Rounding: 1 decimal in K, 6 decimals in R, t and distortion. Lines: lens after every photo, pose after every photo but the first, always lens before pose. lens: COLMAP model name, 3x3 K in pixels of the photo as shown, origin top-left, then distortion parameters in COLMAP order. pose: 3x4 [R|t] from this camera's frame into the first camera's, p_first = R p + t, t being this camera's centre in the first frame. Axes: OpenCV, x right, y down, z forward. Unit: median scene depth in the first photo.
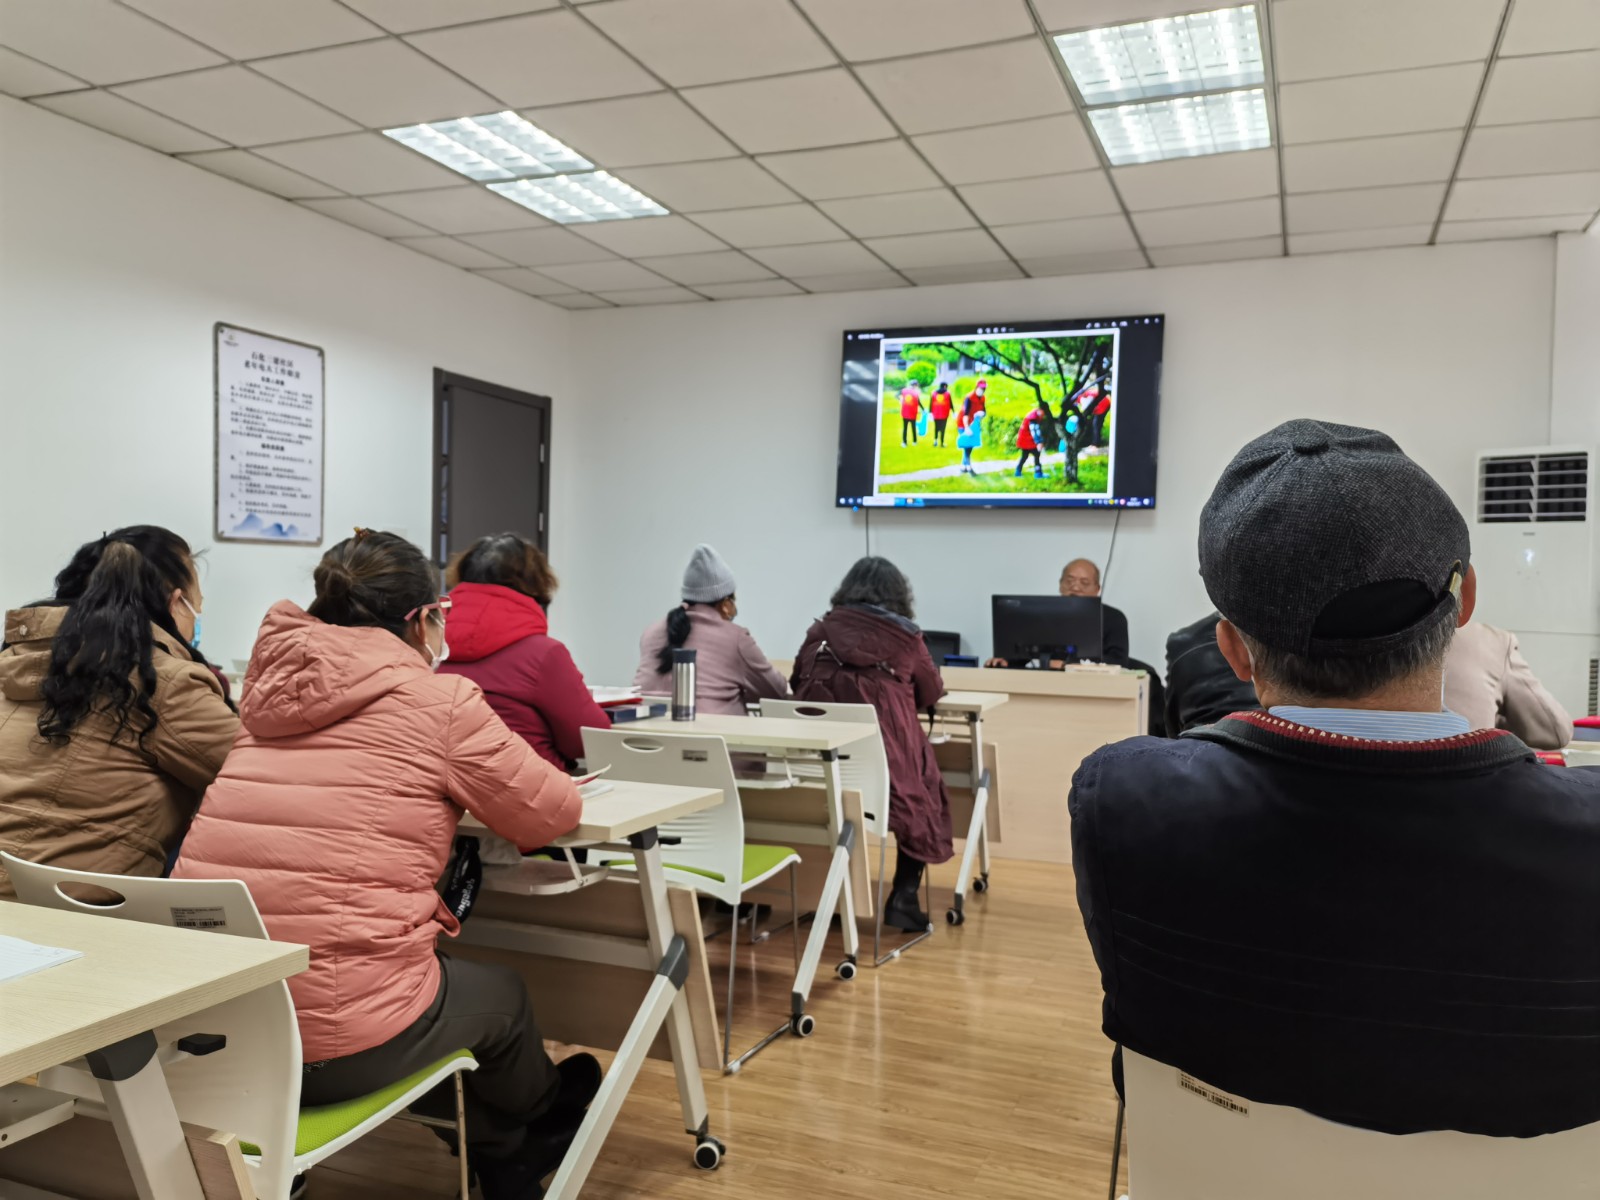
lens RADIAL K [[1244.3, 0, 803.2], [0, 1244.3, 600.6], [0, 0, 1]] dist [0.048808, -0.014607]
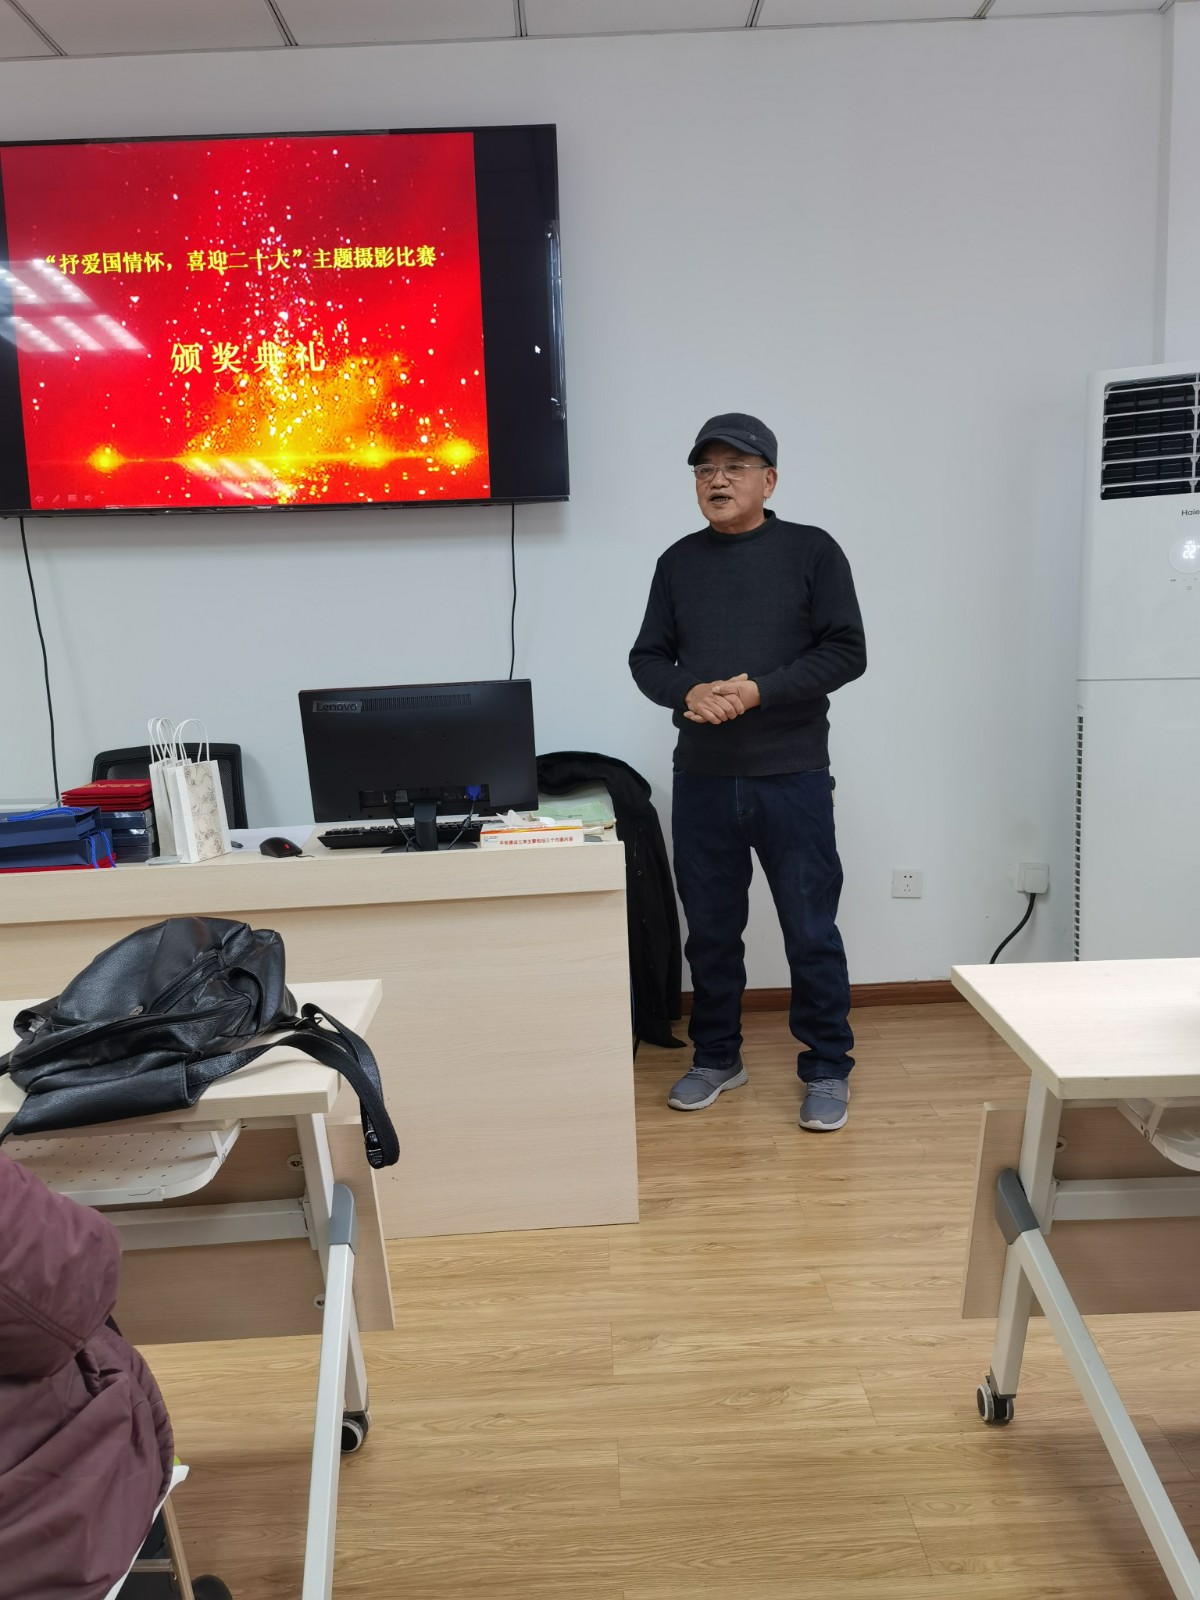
lens RADIAL K [[1244.3, 0, 596.6], [0, 1244.3, 806.6], [0, 0, 1]] dist [0.048808, -0.014607]
pose [[0.918992, -0.123878, 0.374311, 0.074572], [0.068664, 0.985137, 0.157449, -0.028148], [-0.388252, -0.118992, 0.913839, 0.529753]]
